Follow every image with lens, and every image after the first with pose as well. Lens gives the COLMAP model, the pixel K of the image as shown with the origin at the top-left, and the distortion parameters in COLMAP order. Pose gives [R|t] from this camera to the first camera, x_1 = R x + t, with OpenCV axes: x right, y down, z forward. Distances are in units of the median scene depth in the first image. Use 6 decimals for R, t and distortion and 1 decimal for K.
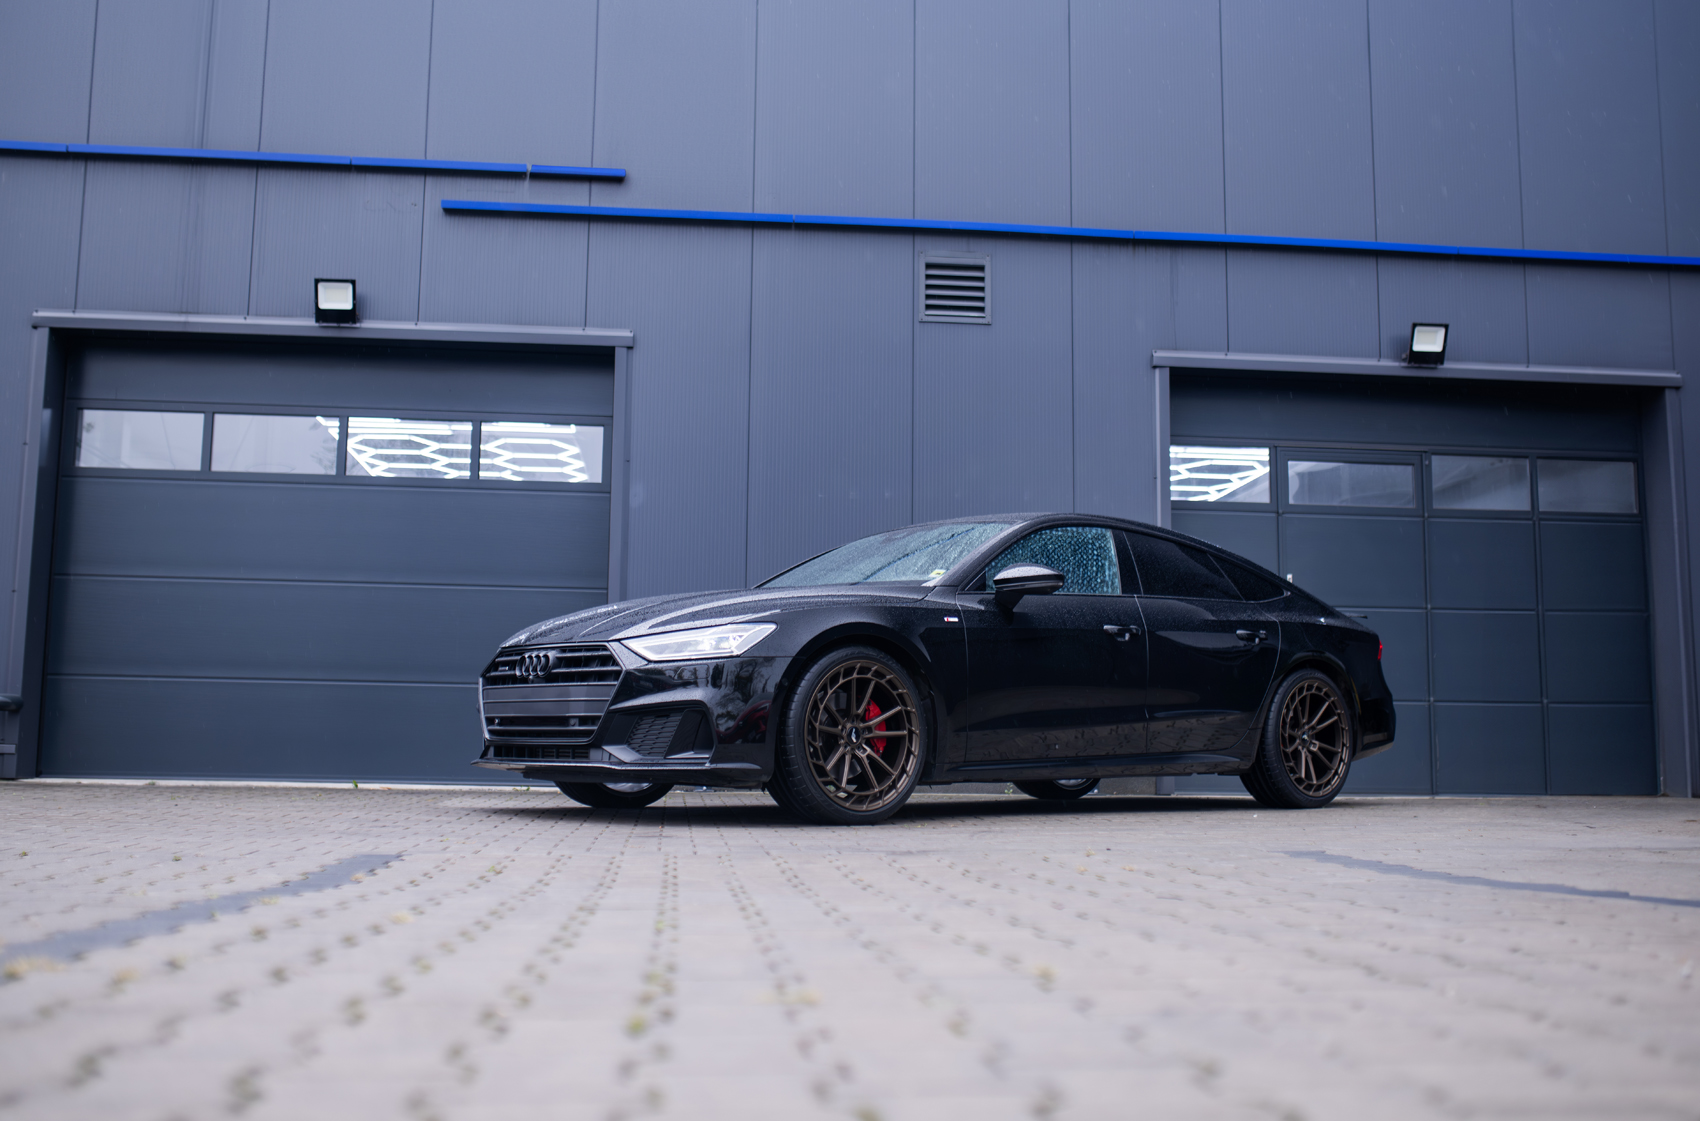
lens RADIAL K [[1675.9, 0, 846.5], [0, 1675.9, 530.4], [0, 0, 1]] dist [-0.066157, 0.084873]
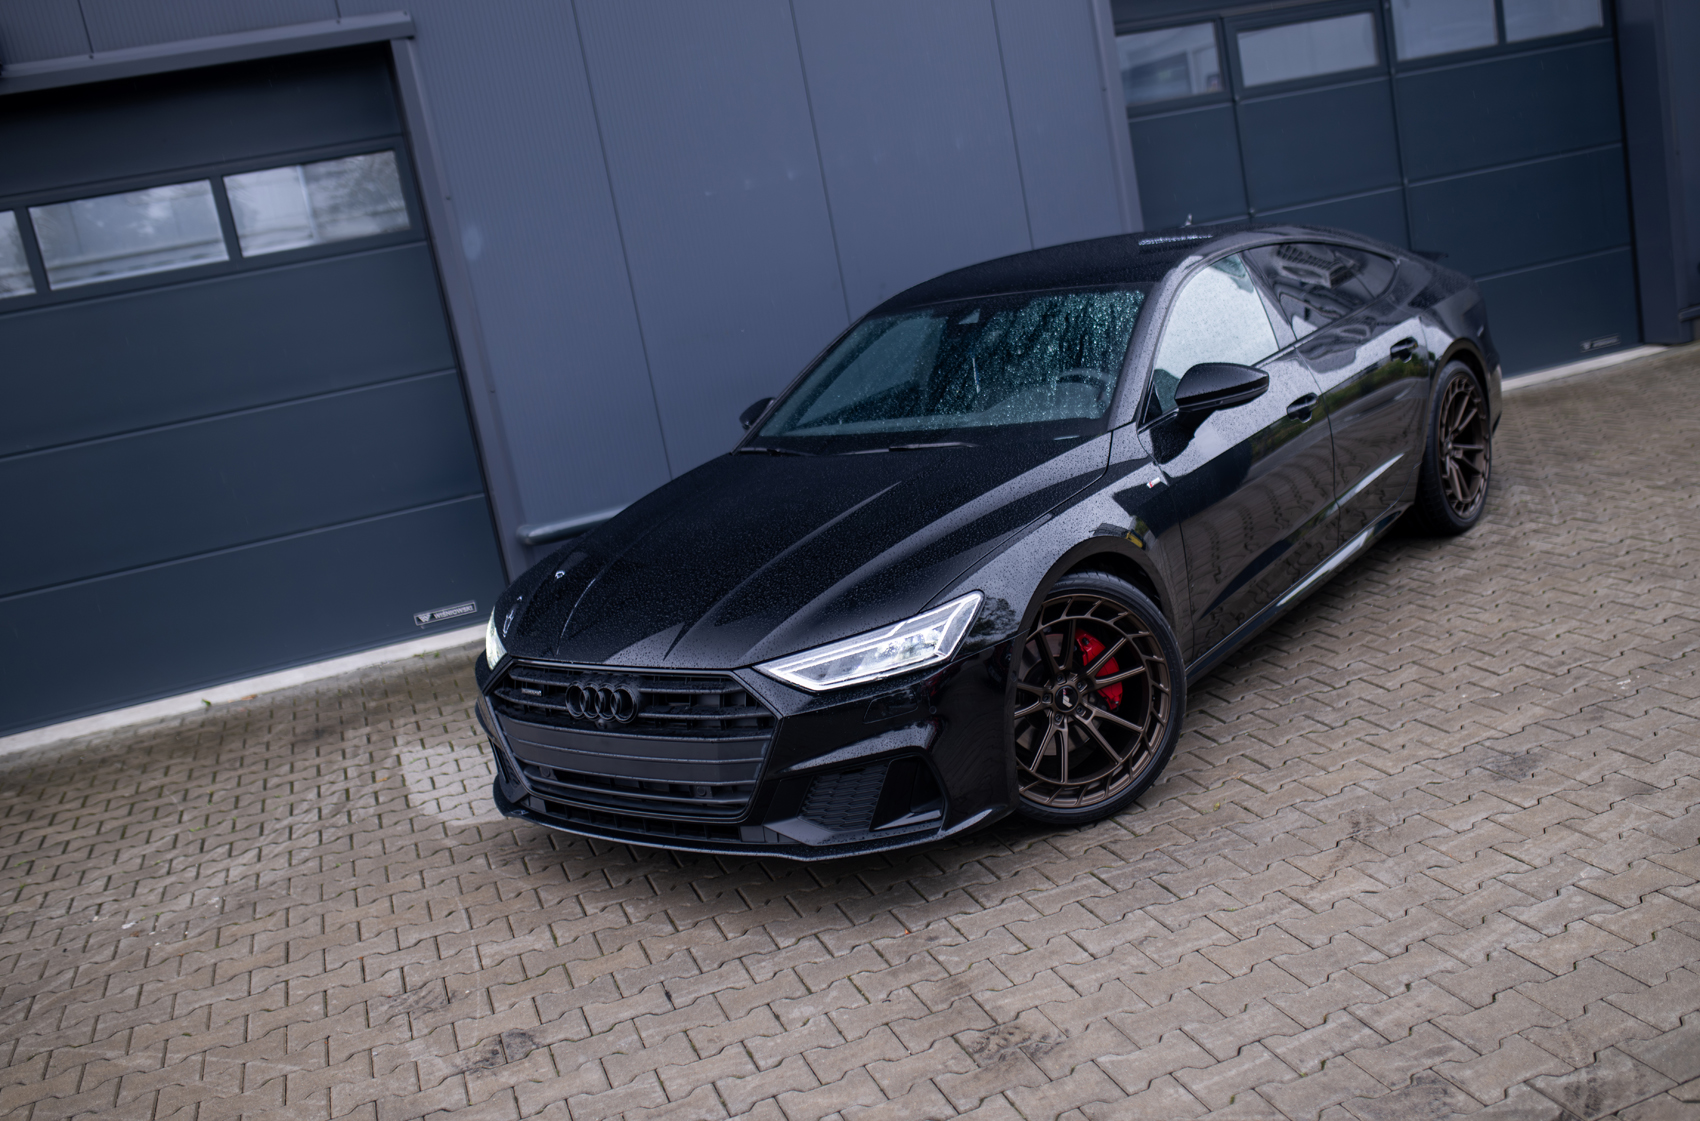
lens RADIAL K [[1675.9, 0, 846.5], [0, 1675.9, 530.4], [0, 0, 1]] dist [-0.066157, 0.084873]
pose [[0.959123, -0.218148, 0.180260, -0.124455], [0.150493, 0.932639, 0.327927, -0.117657], [-0.239655, -0.287394, 0.927346, 0.236147]]
